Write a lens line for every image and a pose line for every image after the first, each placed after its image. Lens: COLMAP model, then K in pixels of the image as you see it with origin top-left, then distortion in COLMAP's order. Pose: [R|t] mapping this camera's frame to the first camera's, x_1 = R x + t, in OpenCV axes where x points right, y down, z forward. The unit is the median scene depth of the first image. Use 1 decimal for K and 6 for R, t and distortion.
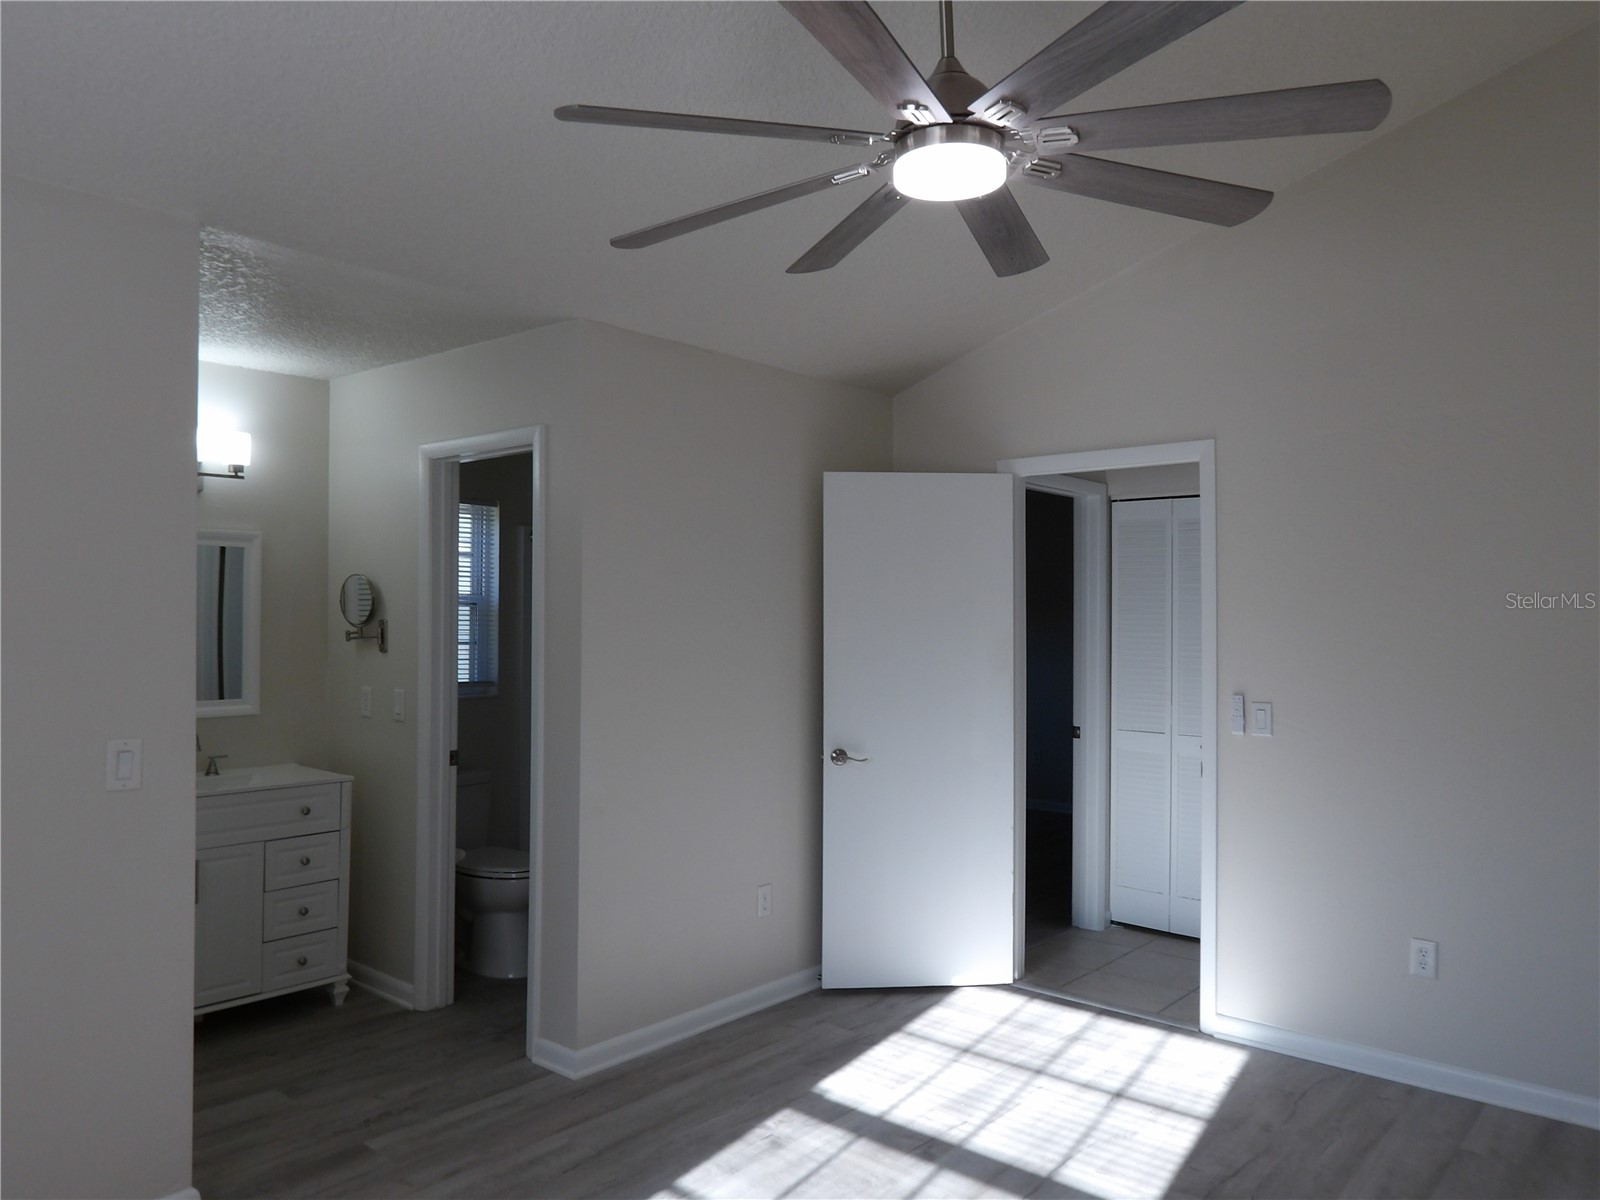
lens RADIAL K [[1120.2, 0, 825.1], [0, 1120.2, 601.7], [0, 0, 1]] dist [-0.046660, -0.001458]
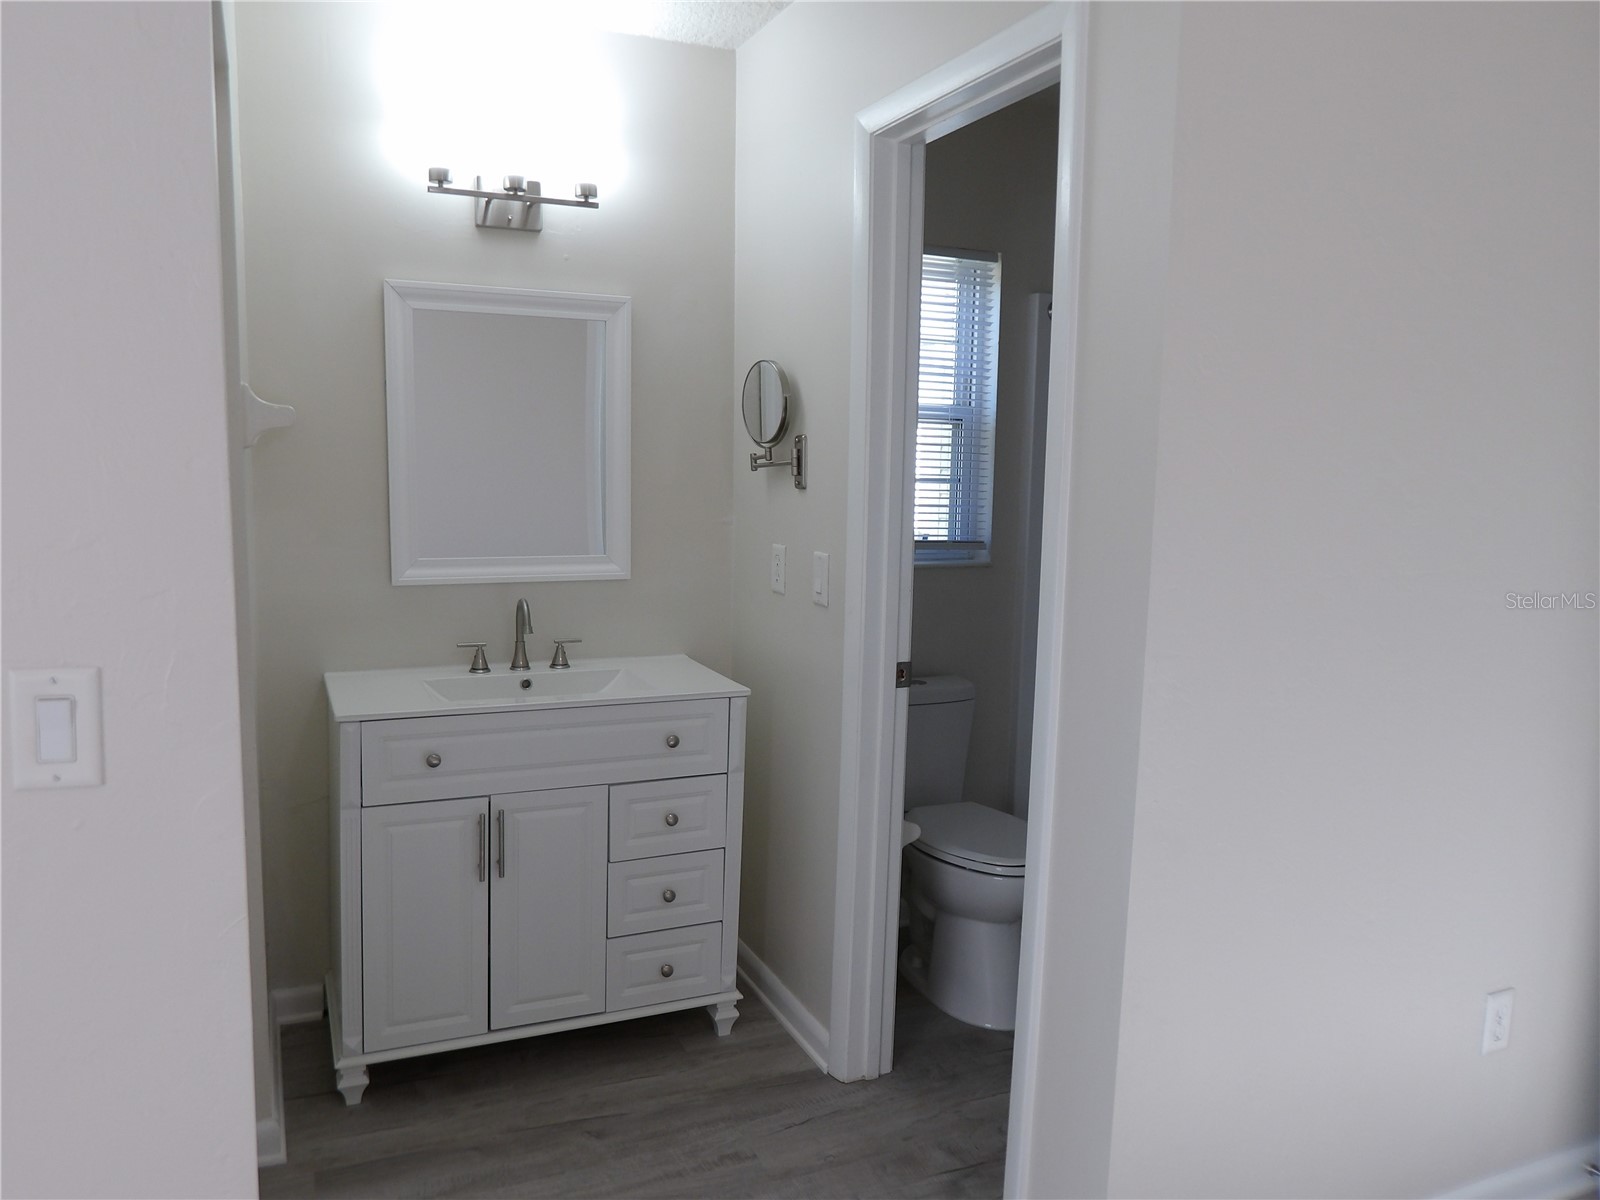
lens RADIAL K [[1146.7, 0, 800.0], [0, 1146.7, 600.0], [0, 0, 1]] dist [-0.008660, 0.002355]
pose [[0.892282, 0.066864, -0.446500, -0.114655], [-0.009175, 0.991454, 0.130137, 0.024146], [0.451385, -0.112023, 0.885270, 0.440368]]
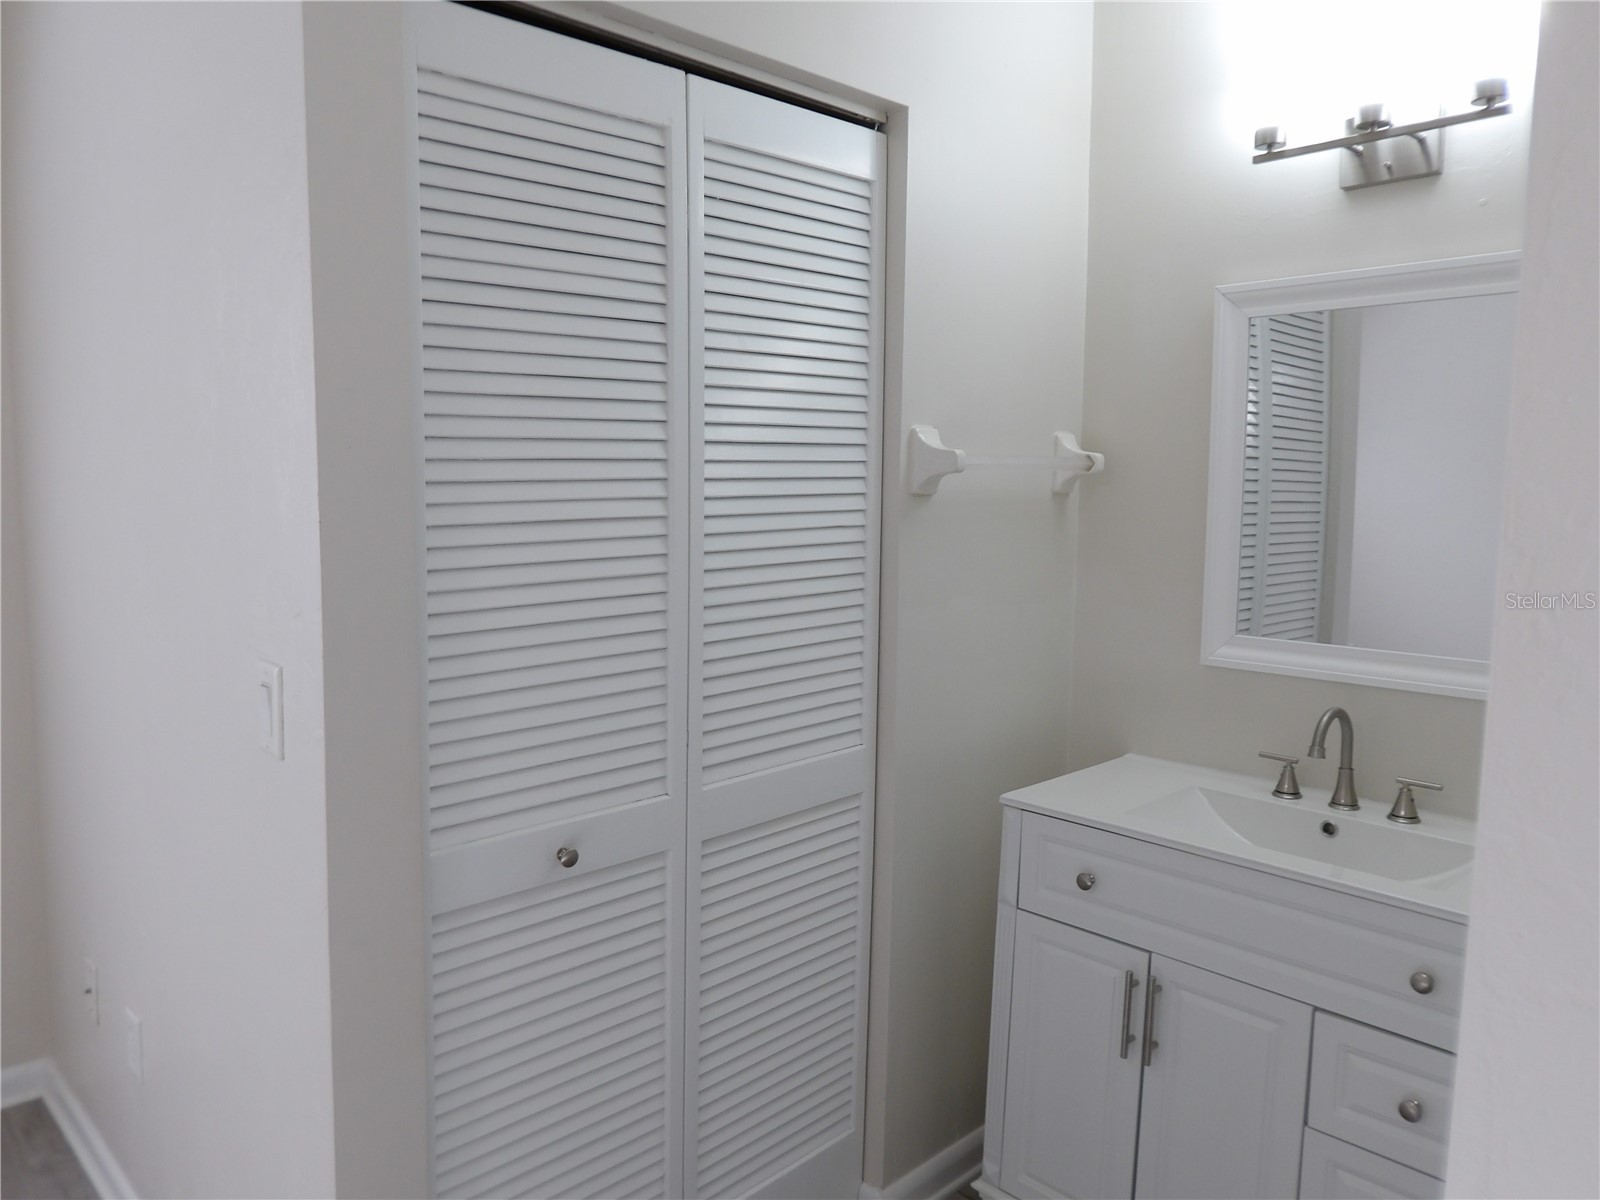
lens RADIAL K [[1157.0, 0, 772.8], [0, 1157.0, 605.2], [0, 0, 1]] dist [-0.004081, 0.000135]
pose [[-0.123656, 0.097271, -0.987546, -0.067201], [-0.003762, 0.995131, 0.098489, 0.024475], [0.992318, 0.015894, -0.122688, 0.776054]]
